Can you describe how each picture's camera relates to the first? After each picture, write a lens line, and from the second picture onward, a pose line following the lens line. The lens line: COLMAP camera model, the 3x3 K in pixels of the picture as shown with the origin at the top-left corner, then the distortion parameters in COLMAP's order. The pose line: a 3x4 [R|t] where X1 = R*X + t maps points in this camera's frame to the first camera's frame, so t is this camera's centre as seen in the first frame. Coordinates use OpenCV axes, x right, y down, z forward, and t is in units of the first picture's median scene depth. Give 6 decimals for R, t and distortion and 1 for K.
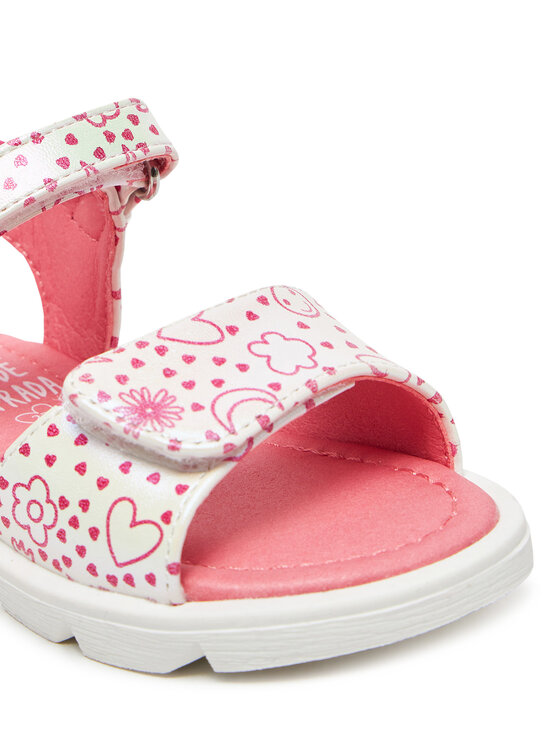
lens RADIAL K [[2228.5, 0, 280.0], [0, 2228.5, 373.0], [0, 0, 1]] dist [0.422598, -0.394215]
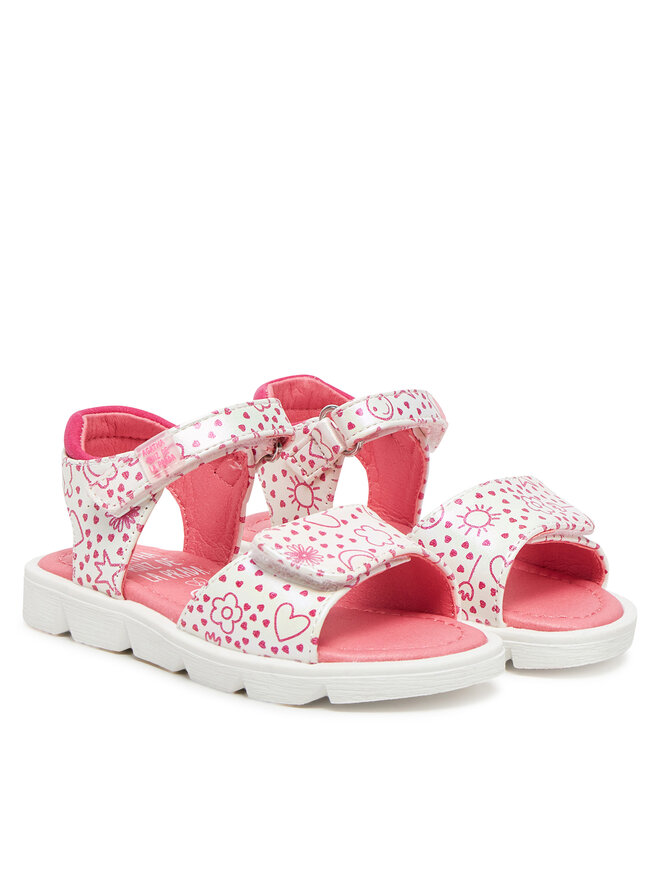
lens RADIAL K [[2572.9, 0, 330.0], [0, 2572.9, 440.0], [0, 0, 1]] dist [0.592890, -0.033114]
pose [[0.986749, 0.099488, 0.128172, -0.307968], [-0.073581, 0.978437, -0.192996, 0.318885], [-0.144609, 0.181007, 0.972792, -1.013472]]
